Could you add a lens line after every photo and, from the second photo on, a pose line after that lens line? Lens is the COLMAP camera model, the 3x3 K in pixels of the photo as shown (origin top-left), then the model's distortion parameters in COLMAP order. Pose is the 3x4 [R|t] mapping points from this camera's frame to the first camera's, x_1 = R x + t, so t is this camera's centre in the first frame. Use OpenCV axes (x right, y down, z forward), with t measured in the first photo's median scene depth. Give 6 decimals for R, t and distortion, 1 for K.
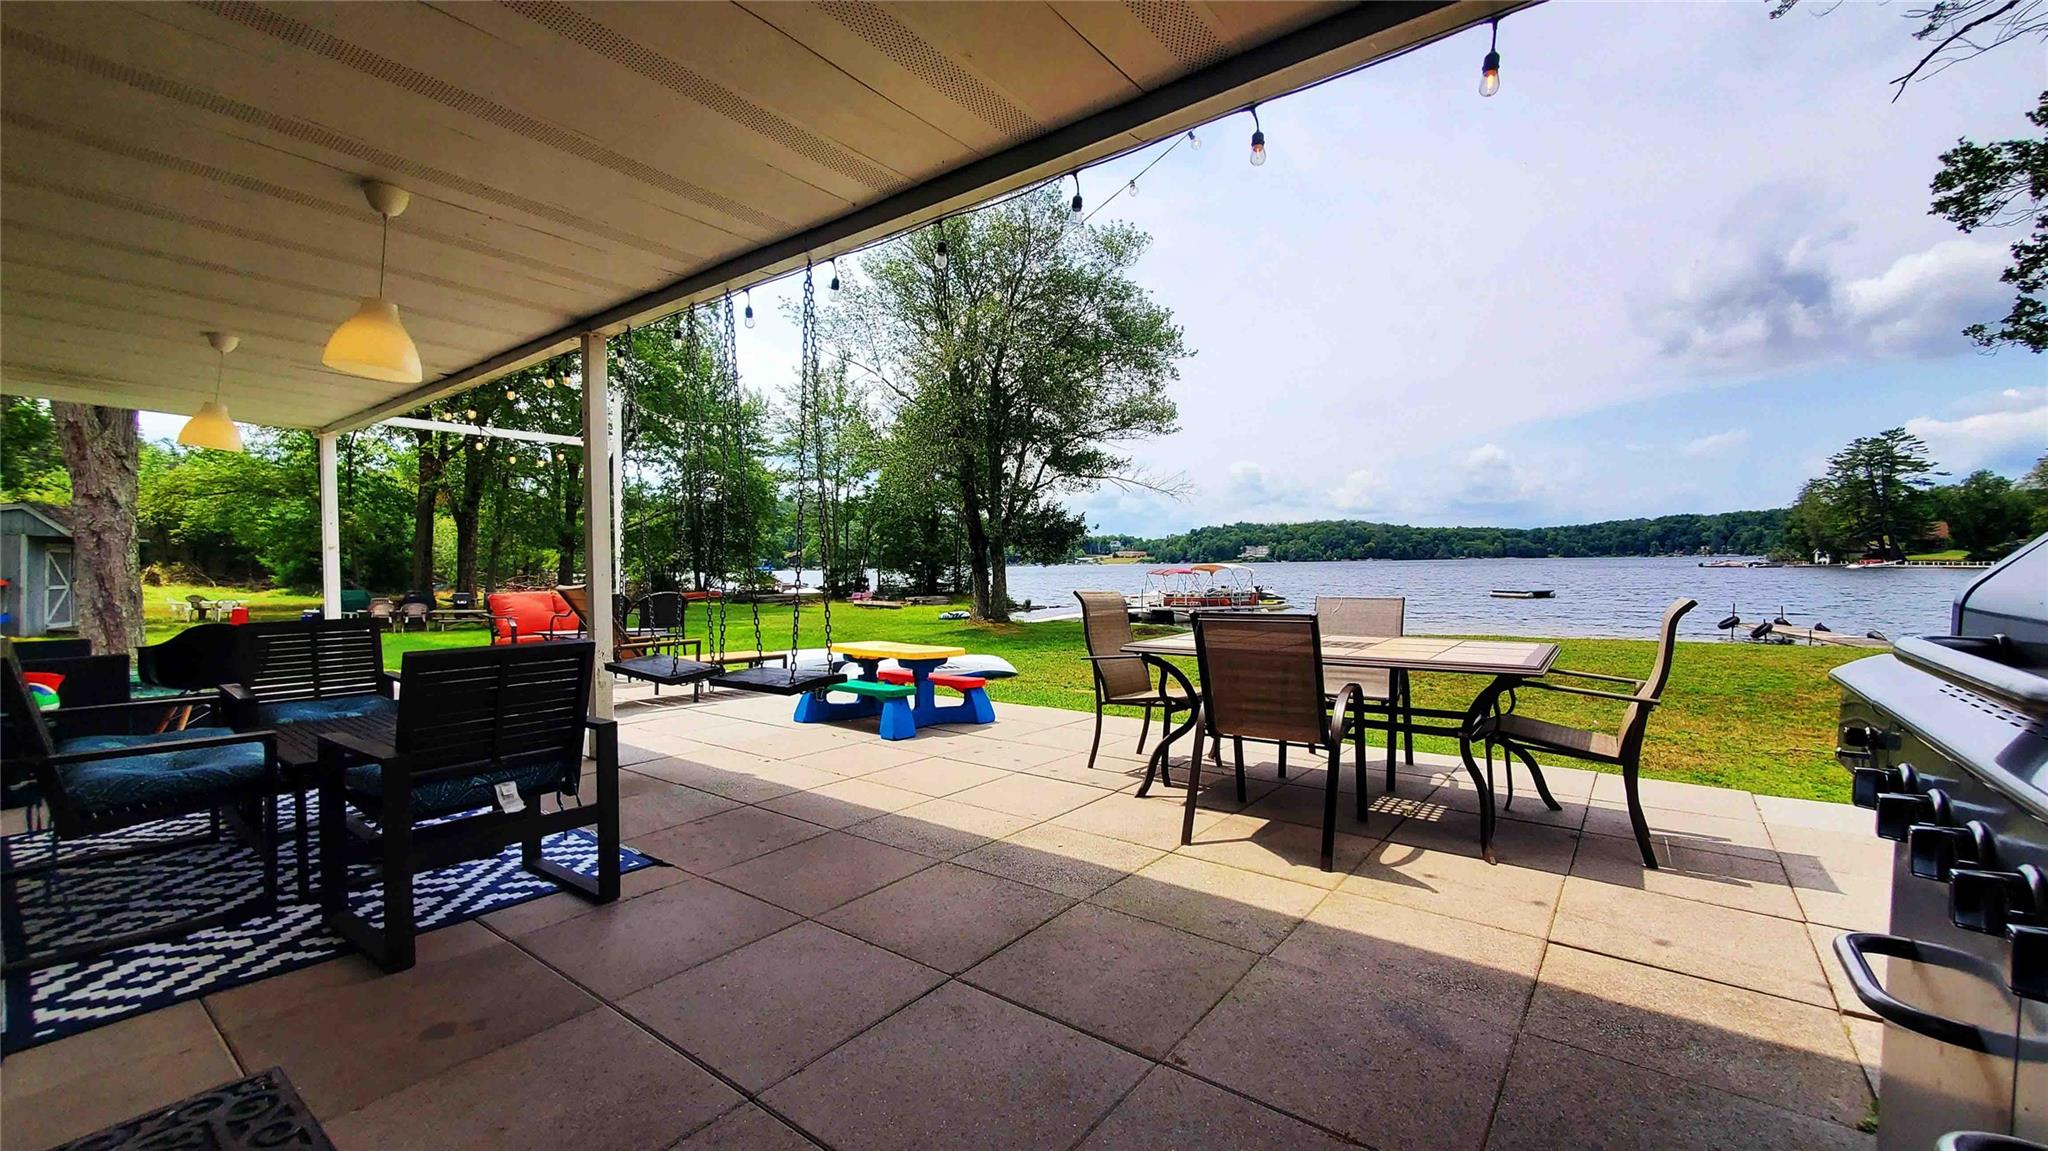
lens RADIAL K [[816.8, 0, 1024.0], [0, 816.8, 575.5], [0, 0, 1]] dist [-0.000878, -0.000251]
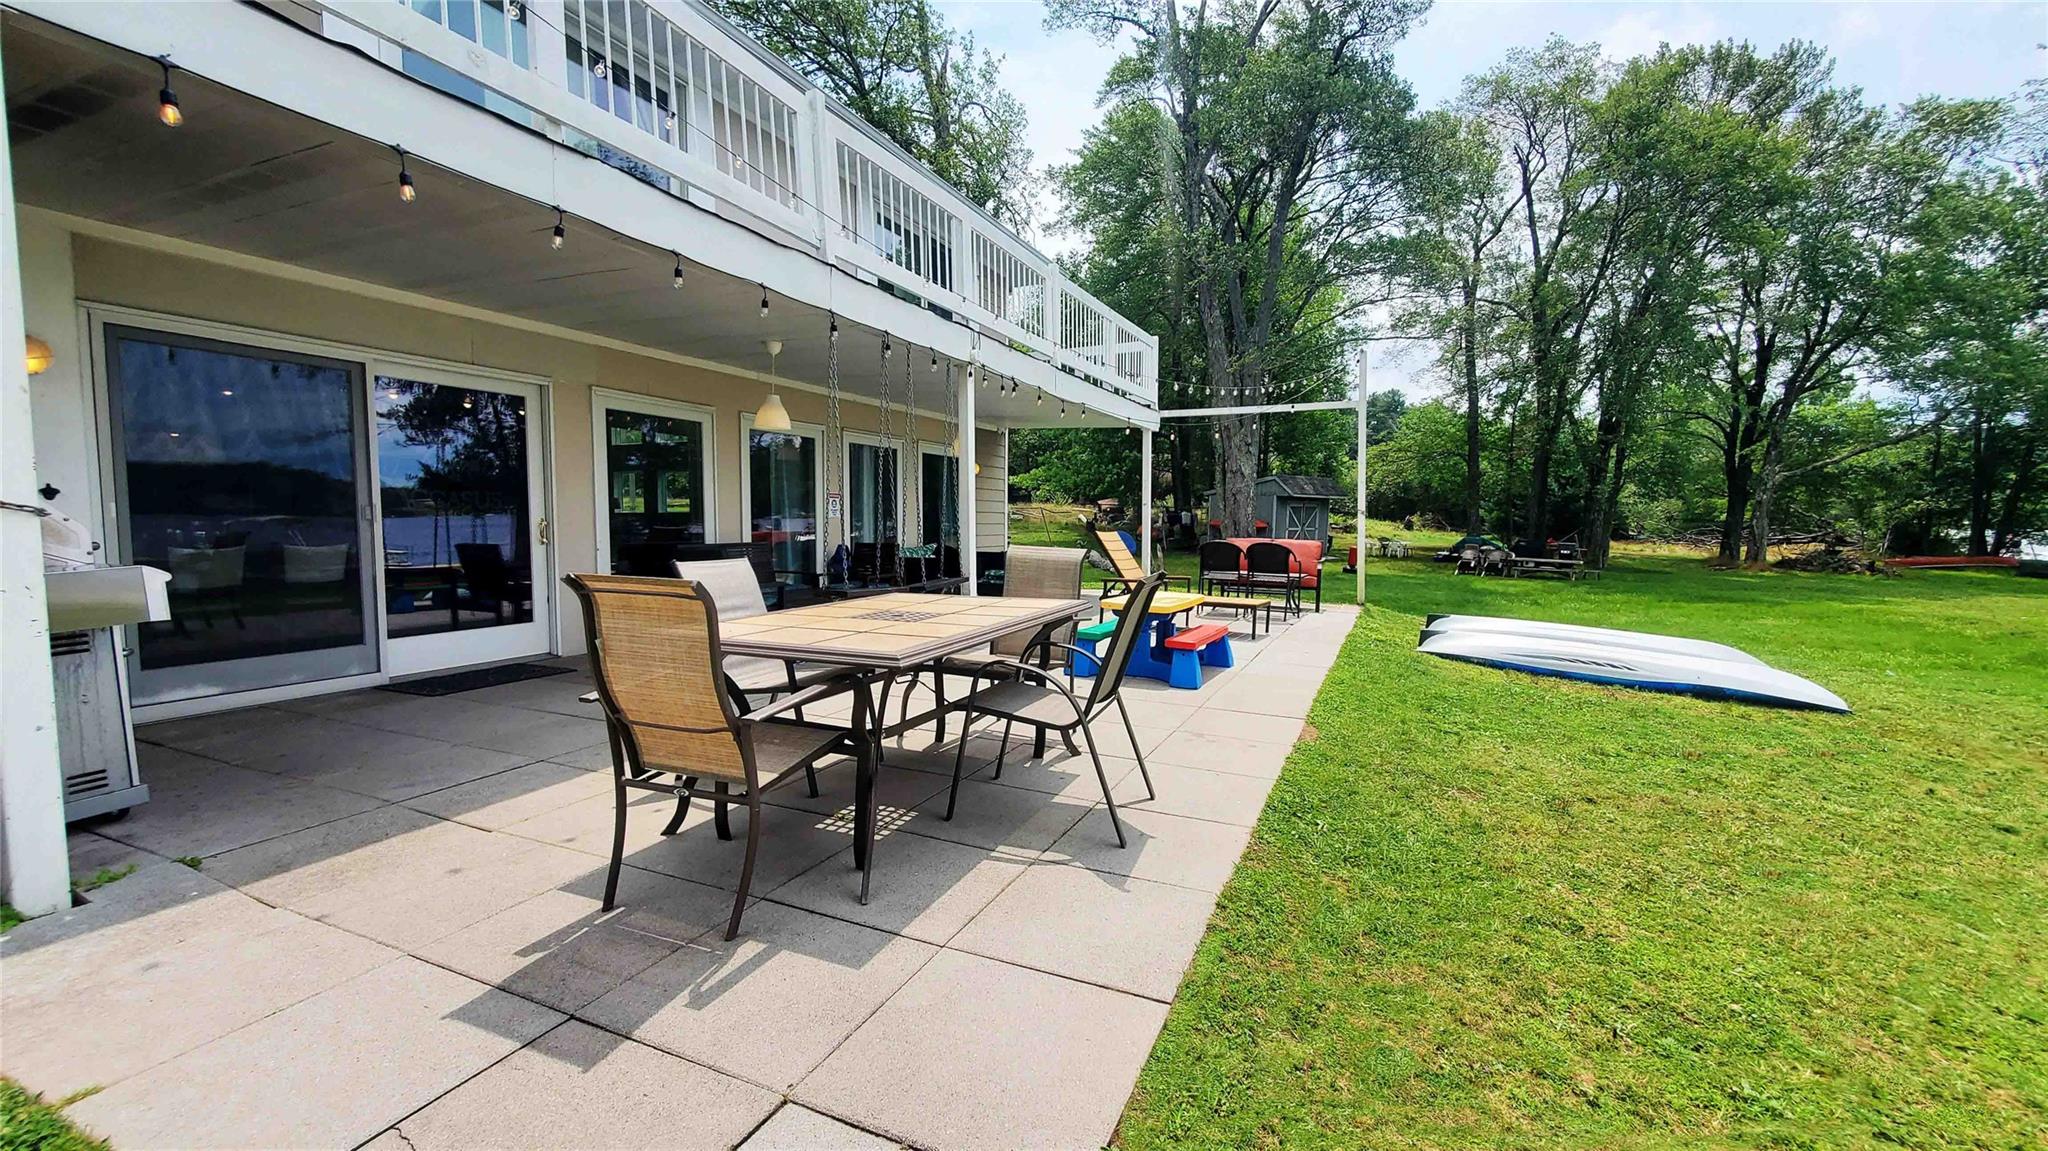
lens RADIAL K [[816.8, 0, 1024.0], [0, 816.8, 575.5], [0, 0, 1]] dist [-0.000878, -0.000251]
pose [[0.224190, 0.076954, -0.971503, 0.167428], [-0.017682, 0.997035, 0.074896, -0.002924], [0.974385, 0.000387, 0.224885, 0.126758]]
